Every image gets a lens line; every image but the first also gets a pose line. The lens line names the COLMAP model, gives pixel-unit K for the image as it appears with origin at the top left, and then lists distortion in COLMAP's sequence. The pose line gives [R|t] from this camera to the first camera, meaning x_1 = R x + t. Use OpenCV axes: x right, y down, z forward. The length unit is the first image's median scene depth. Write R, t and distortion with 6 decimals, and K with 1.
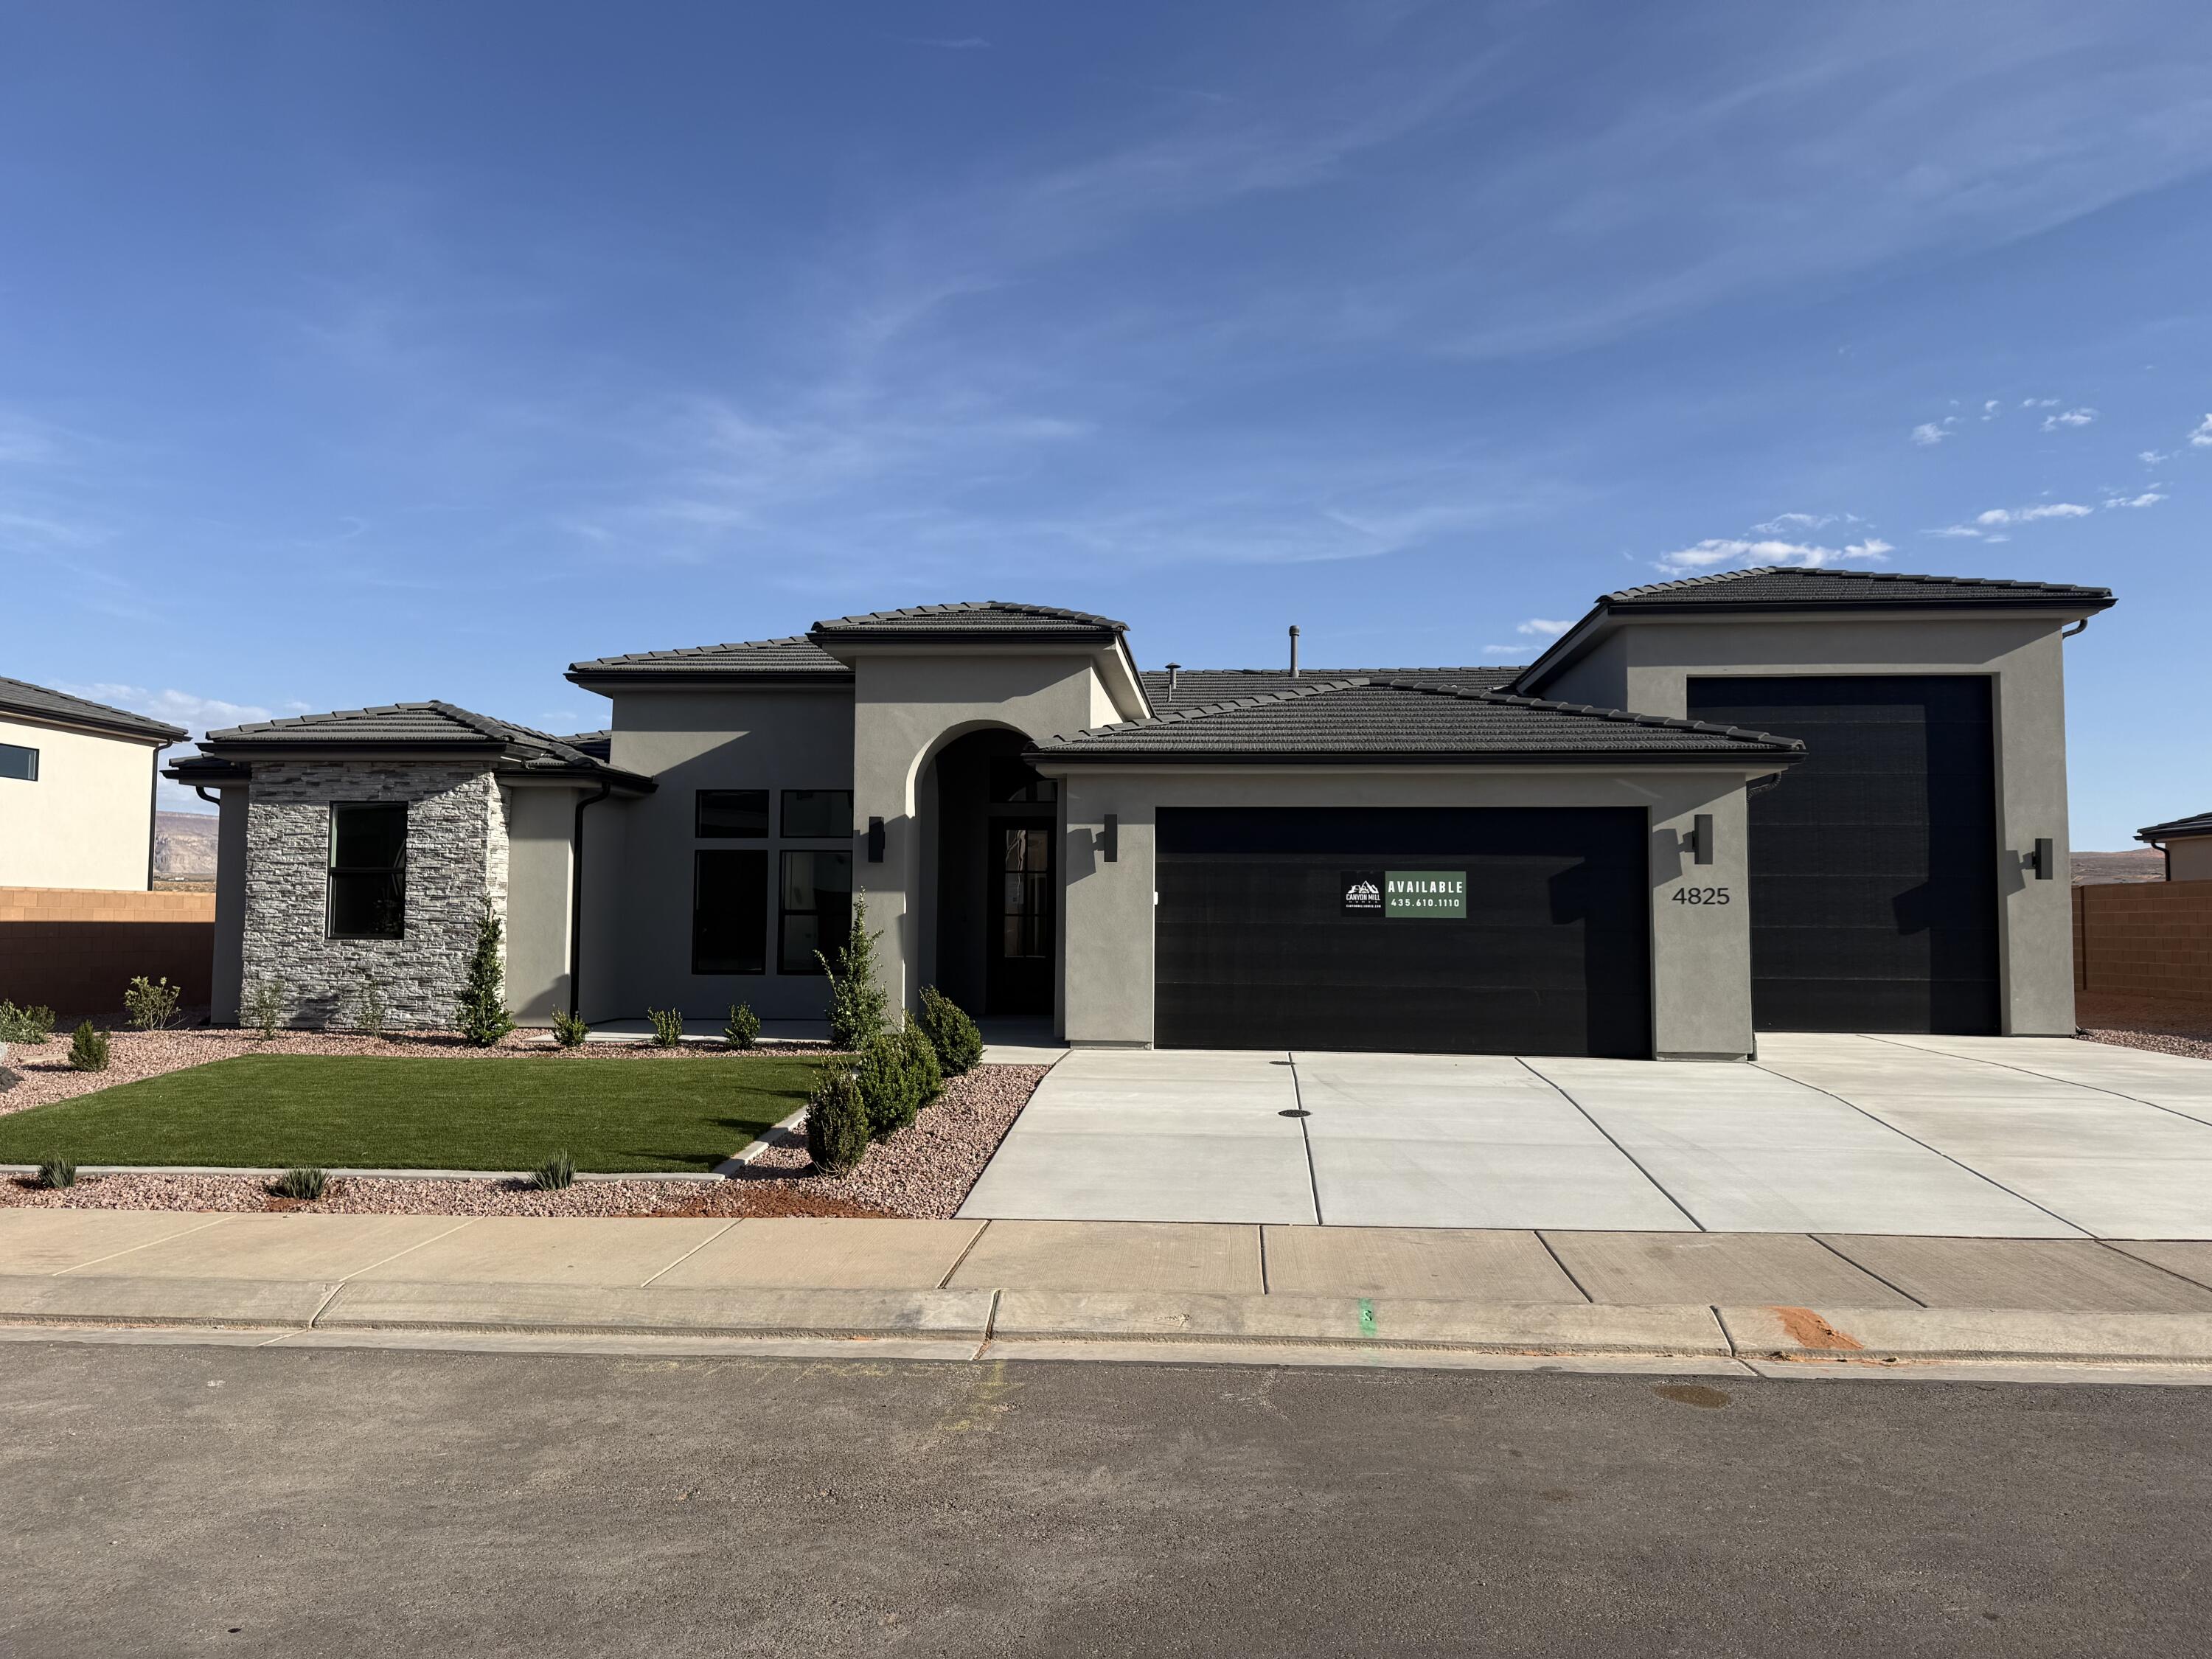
lens RADIAL K [[1550.6, 0, 1108.7], [0, 1550.6, 822.6], [0, 0, 1]] dist [0.052394, -0.065731]
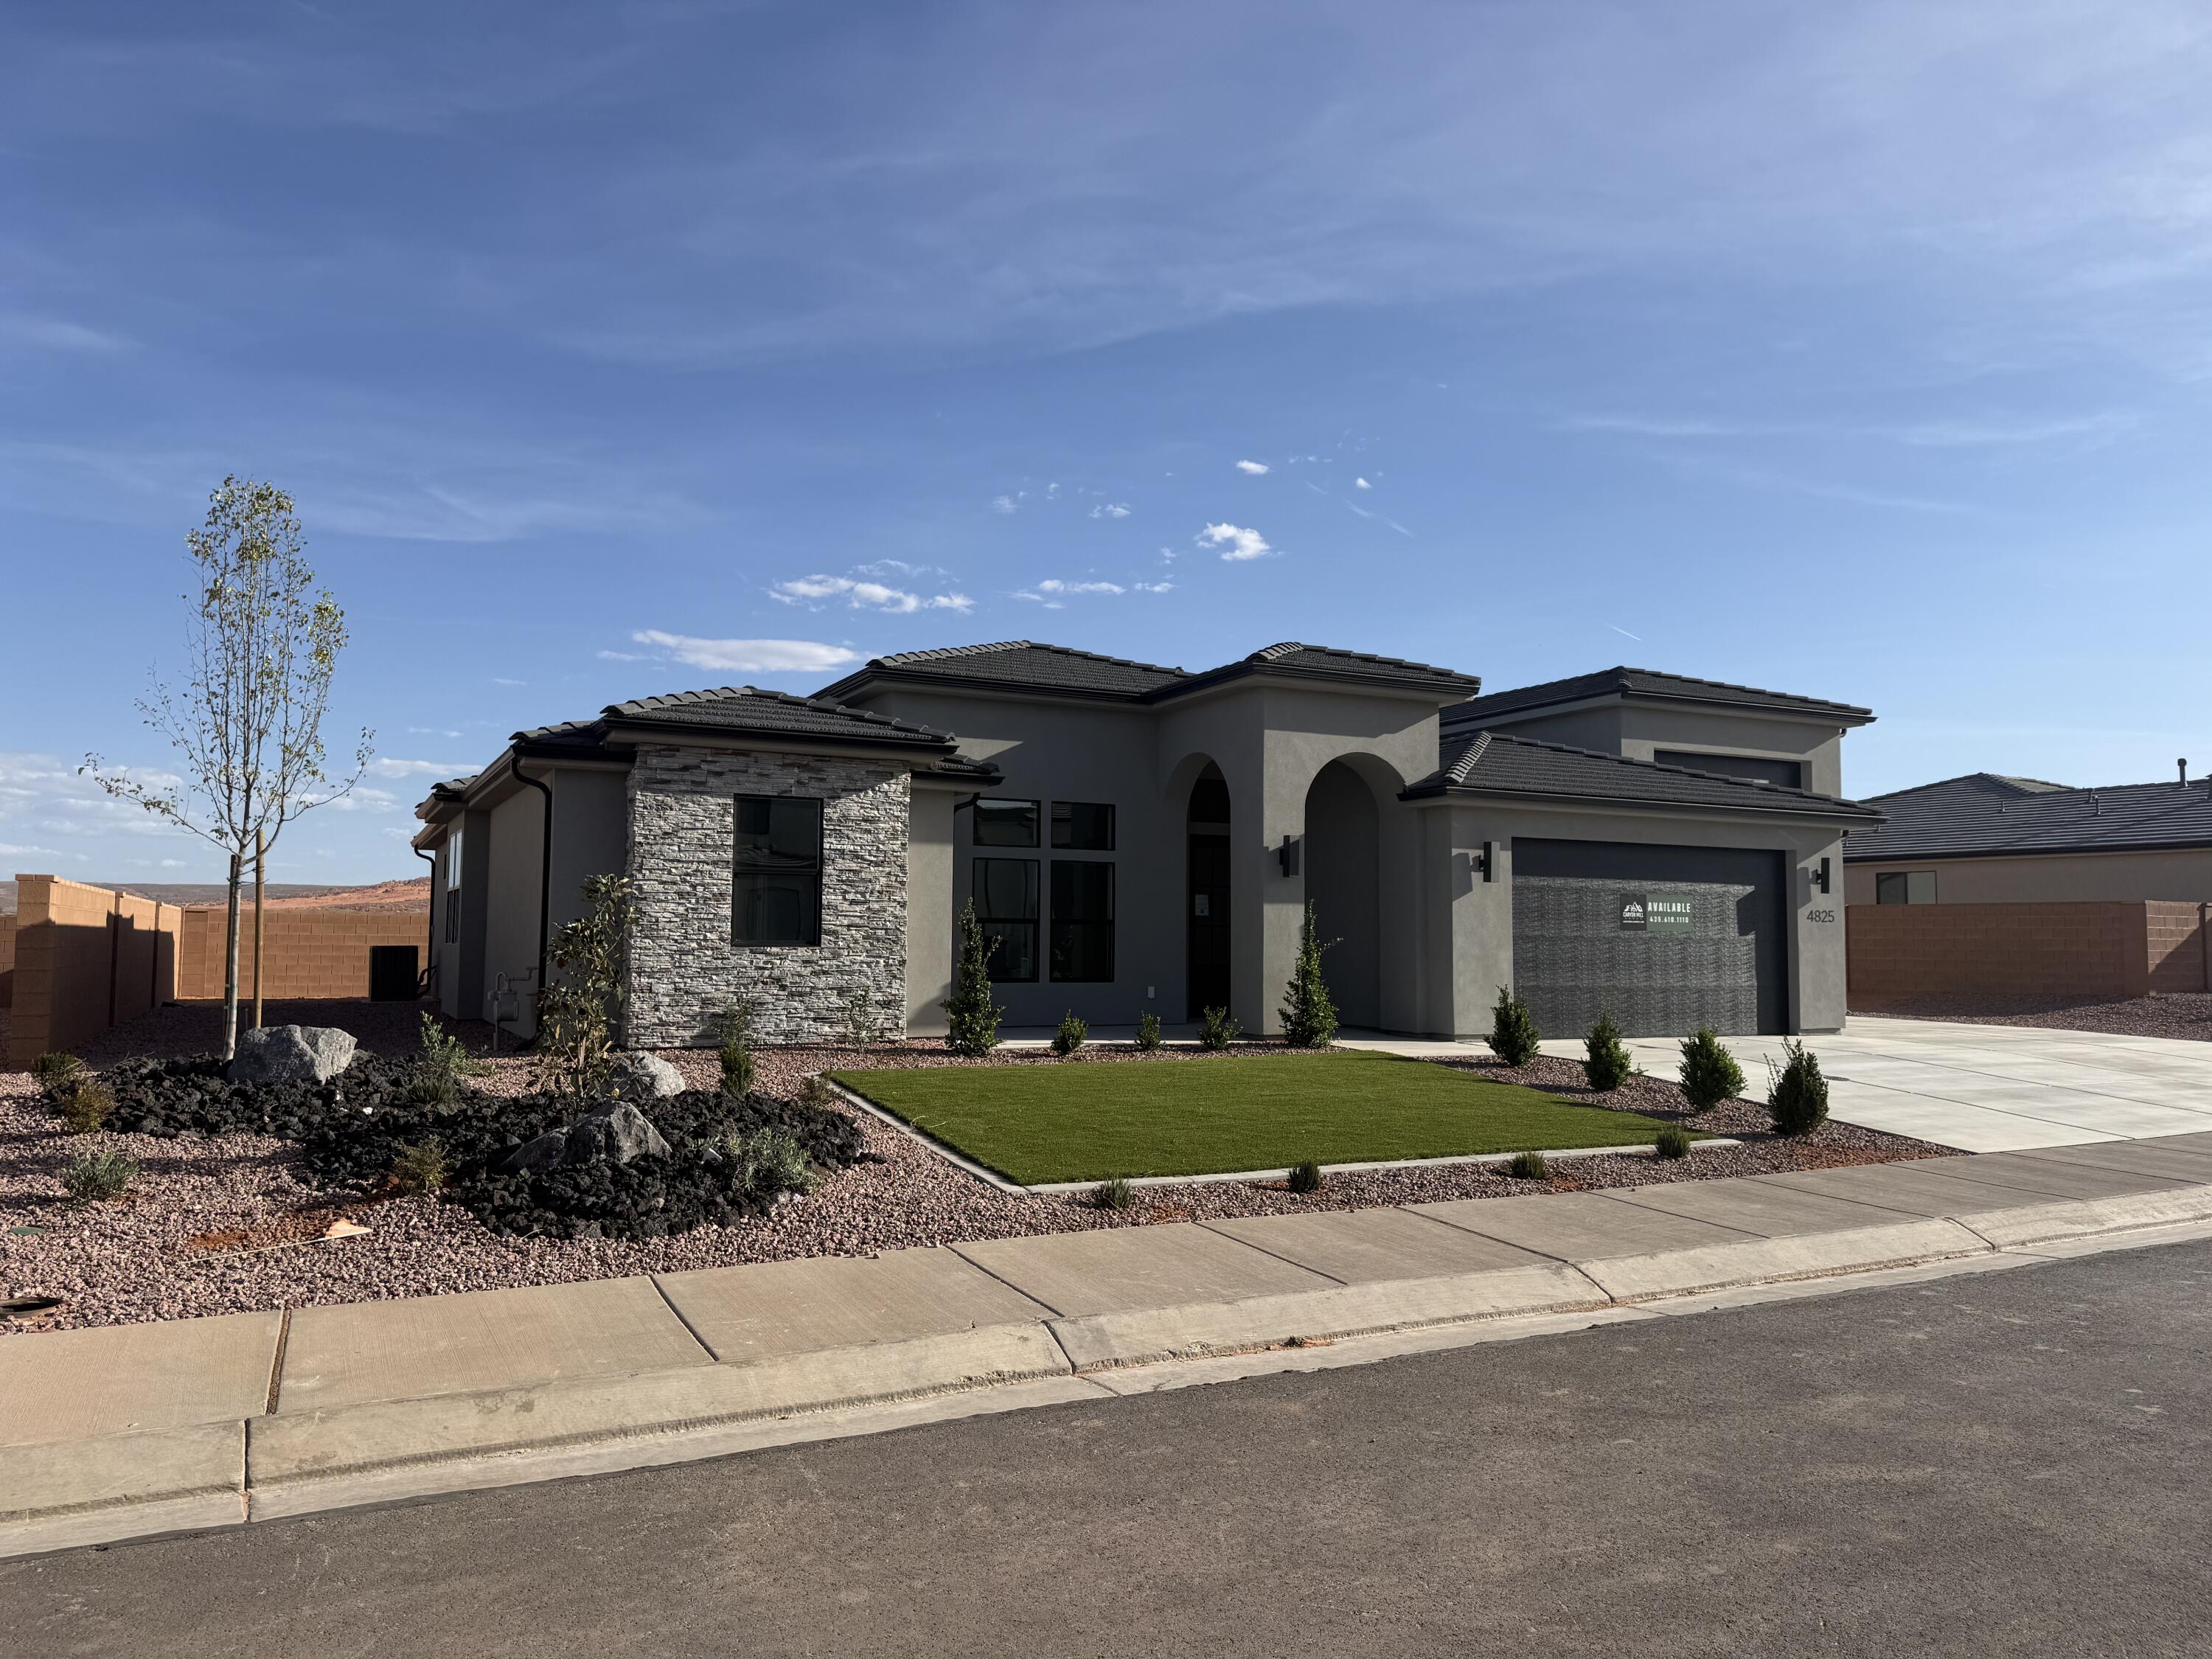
lens RADIAL K [[1550.6, 0, 1093.8], [0, 1550.6, 831.7], [0, 0, 1]] dist [0.052394, -0.065731]
pose [[0.852198, 0.038484, 0.521802, -0.834104], [-0.037615, 0.999217, -0.012262, 0.012118], [-0.521865, -0.009177, 0.852978, 0.135924]]
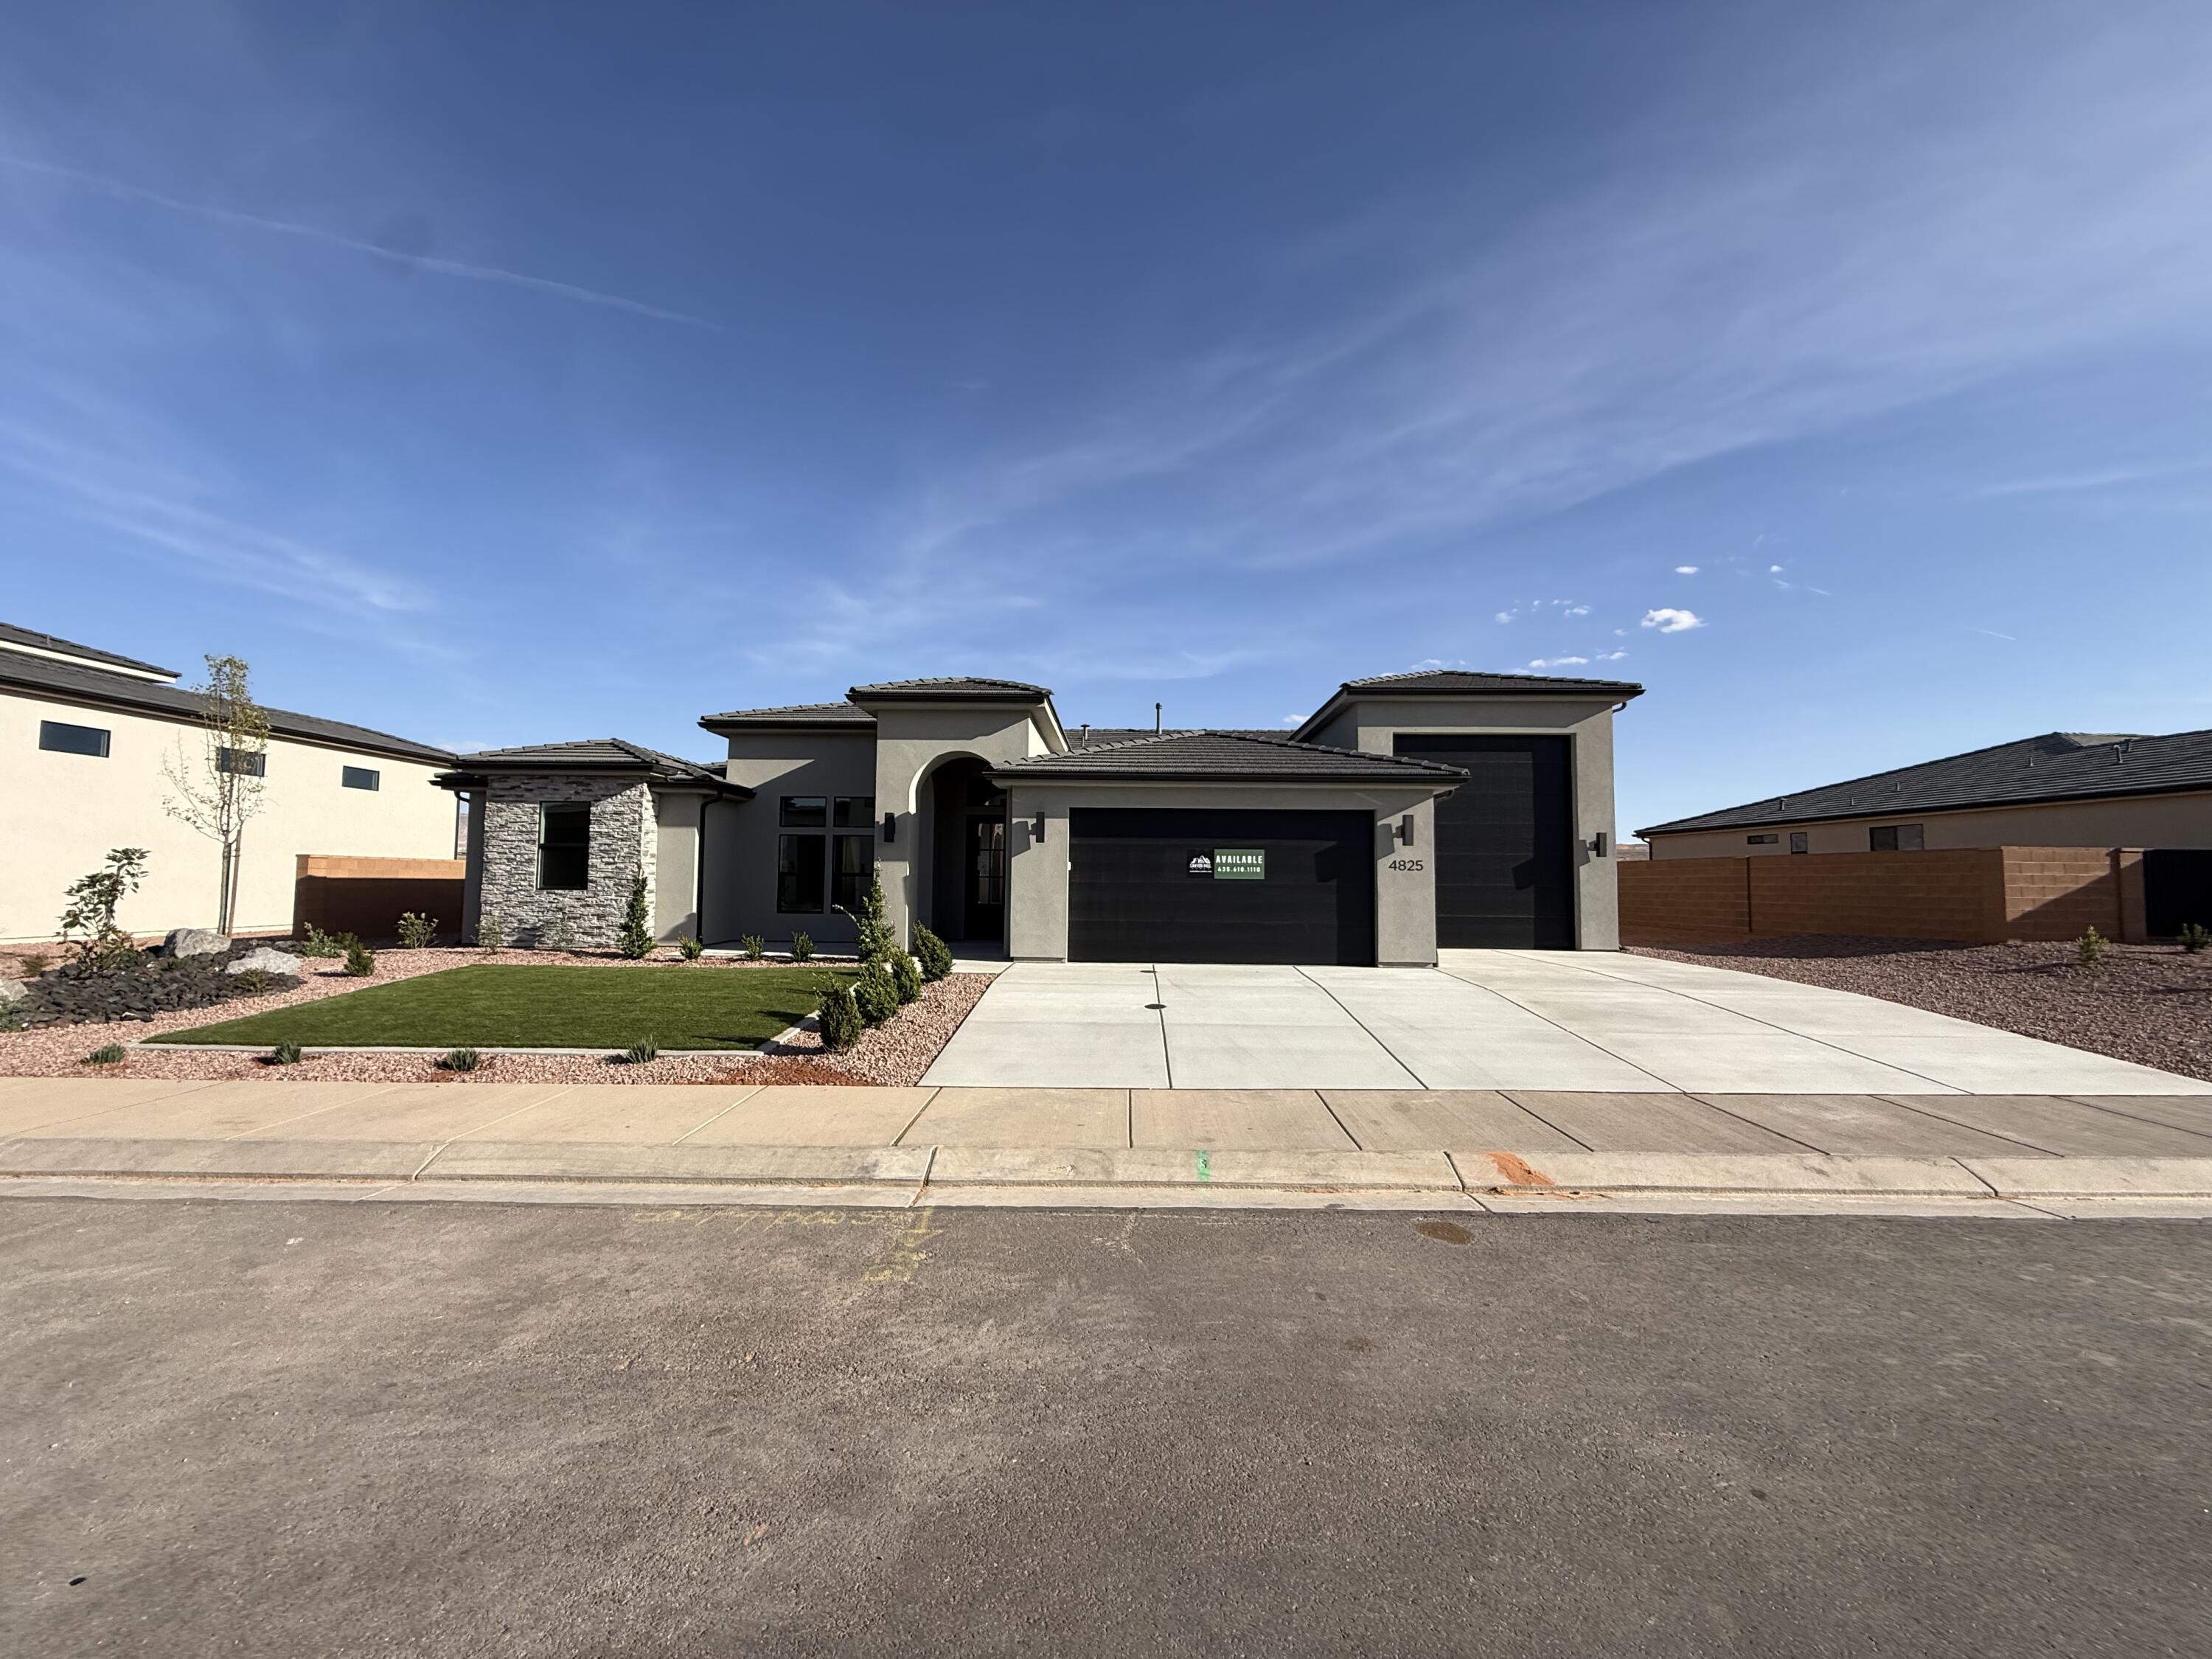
lens RADIAL K [[876.1, 0, 1104.2], [0, 876.1, 831.5], [0, 0, 1]] dist [-0.000333, -0.000028]
pose [[0.998387, 0.006778, 0.056372, 0.014599], [-0.007103, 0.999959, 0.005571, 0.008210], [-0.056332, -0.005963, 0.998394, 0.104244]]
